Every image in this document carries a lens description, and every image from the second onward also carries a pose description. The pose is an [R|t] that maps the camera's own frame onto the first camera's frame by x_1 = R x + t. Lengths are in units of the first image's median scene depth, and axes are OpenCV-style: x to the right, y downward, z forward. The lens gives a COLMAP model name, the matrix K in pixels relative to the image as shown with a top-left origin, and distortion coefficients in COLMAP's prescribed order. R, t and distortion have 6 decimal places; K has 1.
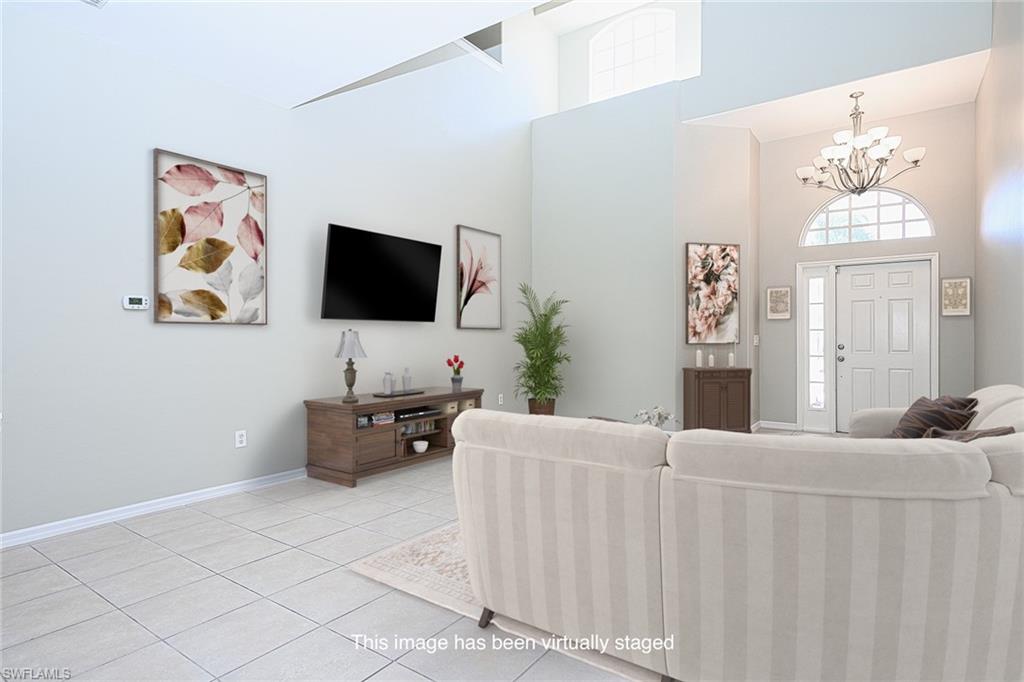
lens RADIAL K [[542.4, 0, 517.3], [0, 542.4, 334.1], [0, 0, 1]] dist [-0.006704, -0.000398]
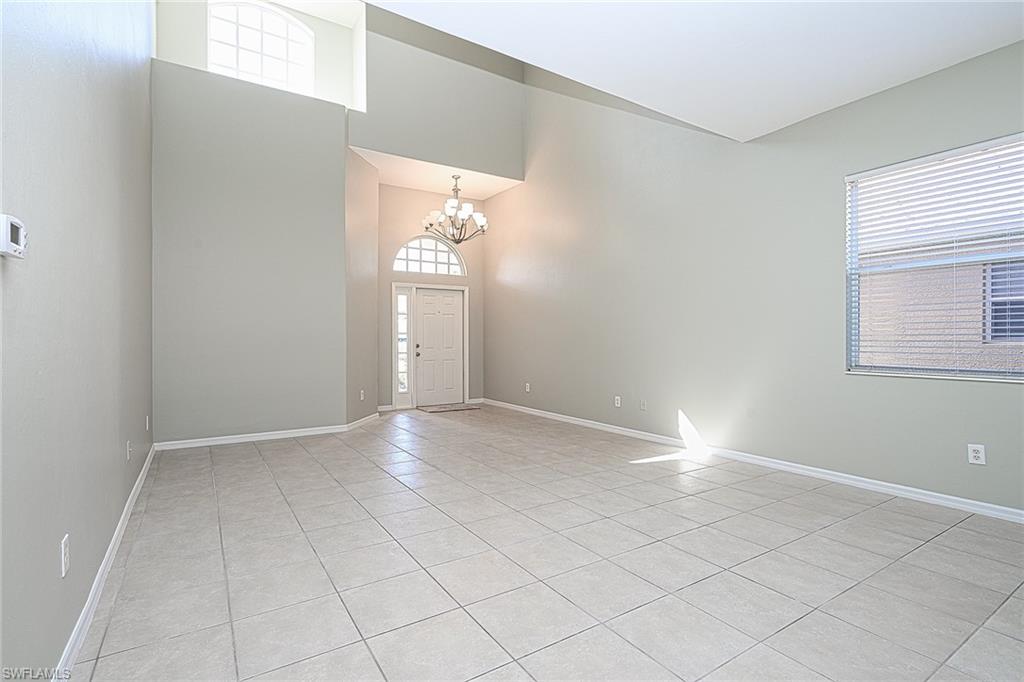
lens RADIAL K [[478.4, 0, 512.2], [0, 478.4, 338.9], [0, 0, 1]] dist [-0.003380, -0.000486]
pose [[0.379069, -0.001690, 0.925367, -0.461067], [-0.003004, 0.999991, 0.003057, 0.001091], [-0.925363, -0.003939, 0.379061, 0.301160]]
